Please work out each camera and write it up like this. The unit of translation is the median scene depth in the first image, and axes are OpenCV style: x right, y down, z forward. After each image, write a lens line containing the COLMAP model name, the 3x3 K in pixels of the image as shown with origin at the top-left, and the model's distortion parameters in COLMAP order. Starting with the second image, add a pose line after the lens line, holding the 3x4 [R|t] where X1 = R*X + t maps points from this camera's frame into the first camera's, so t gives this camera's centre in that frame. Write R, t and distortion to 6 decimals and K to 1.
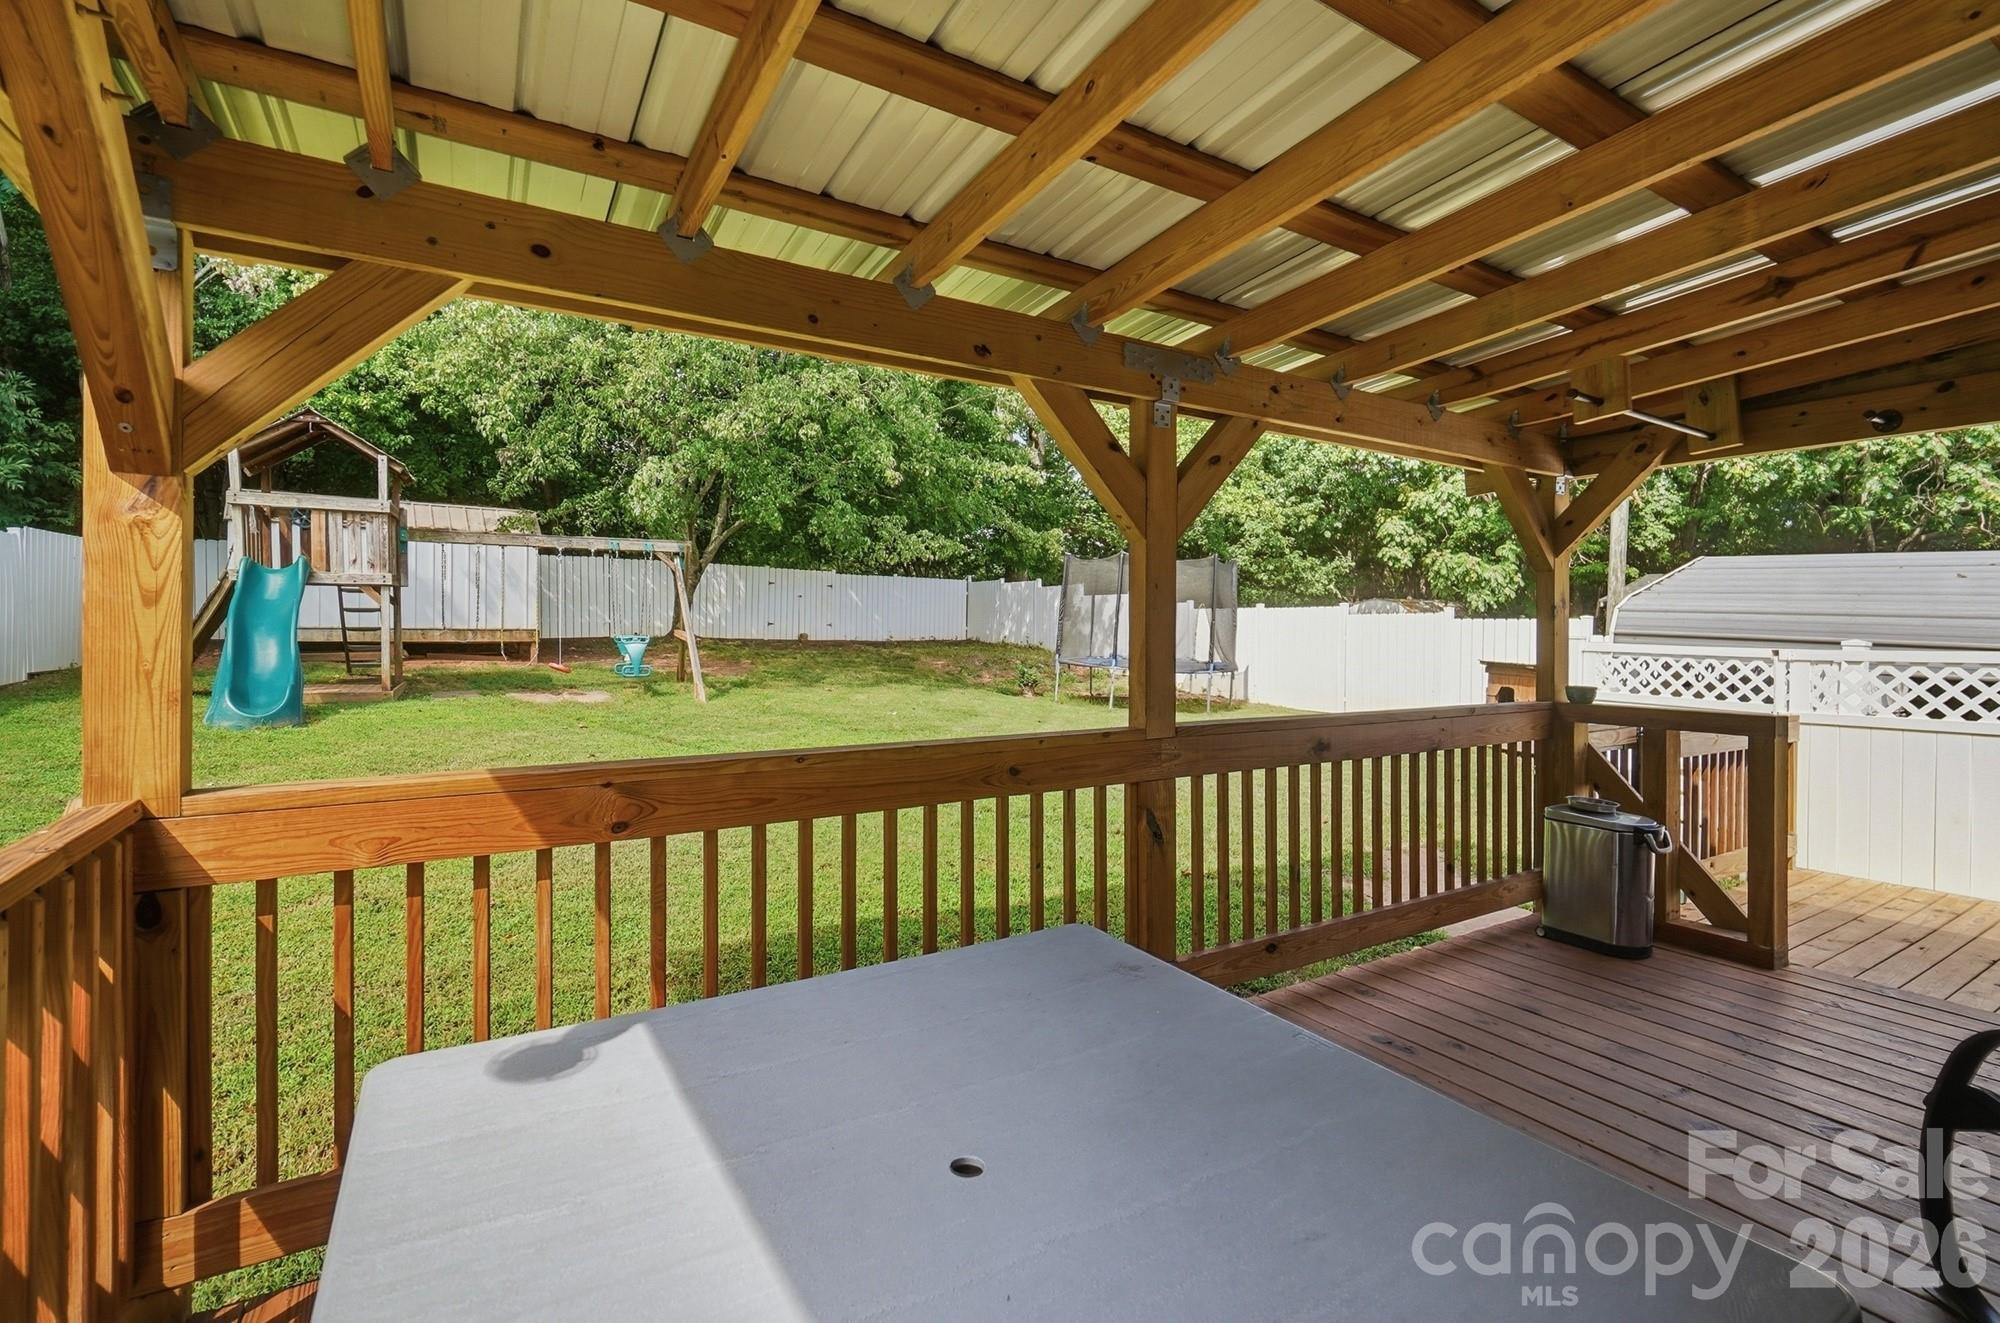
lens RADIAL K [[879.2, 0, 995.2], [0, 879.2, 646.6], [0, 0, 1]] dist [-0.001143, -0.000445]
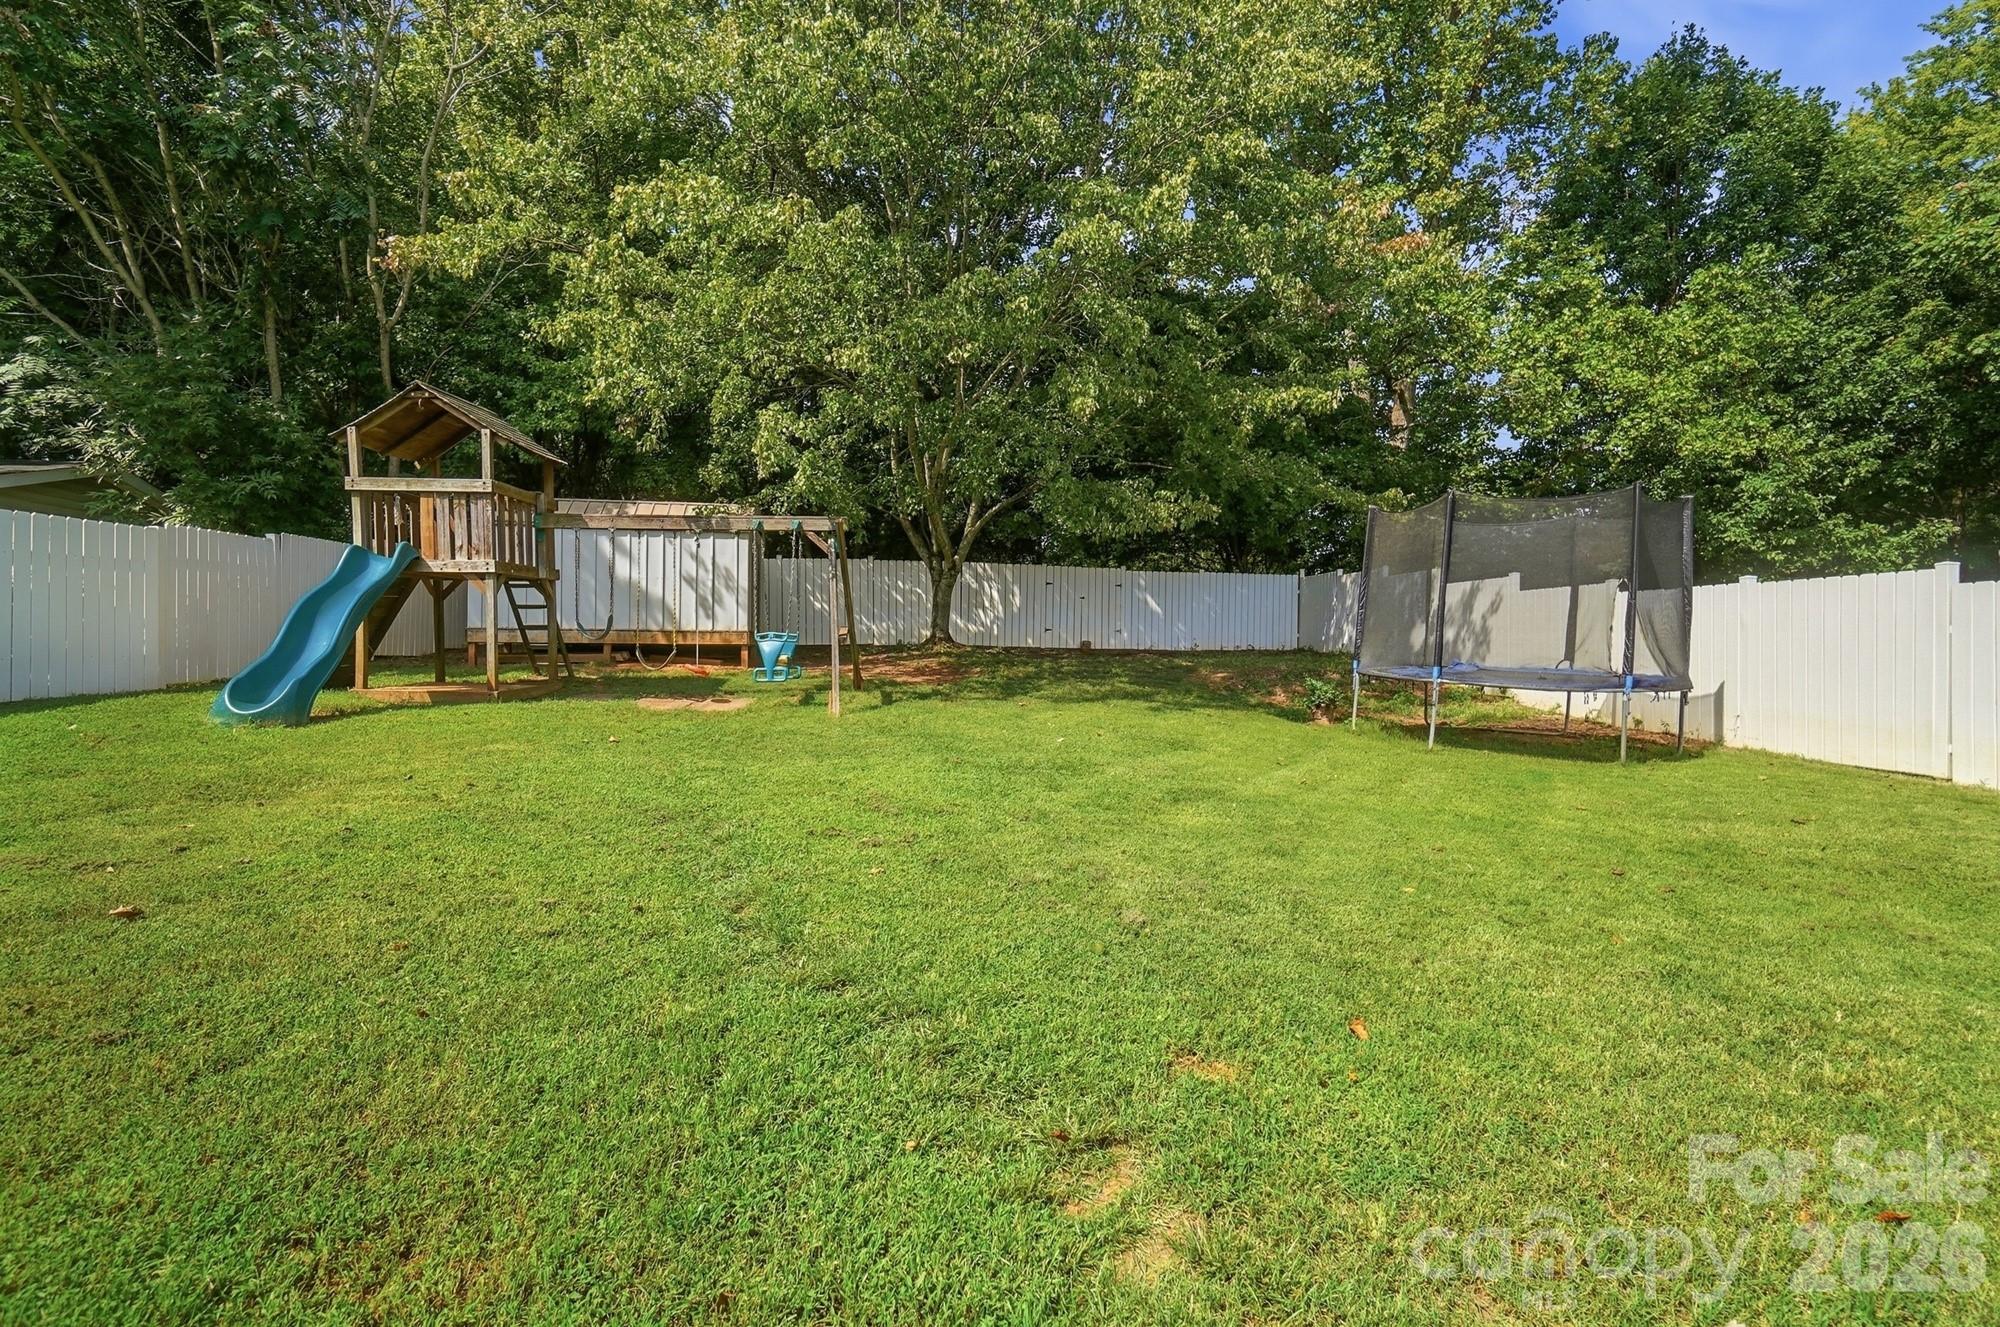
lens RADIAL K [[879.2, 0, 995.2], [0, 879.2, 648.6], [0, 0, 1]] dist [-0.001143, -0.000445]
pose [[0.903904, -0.002924, -0.427726, 0.071116], [-0.005331, 0.999822, -0.018099, 0.008853], [0.427702, 0.018640, 0.903727, 0.186618]]
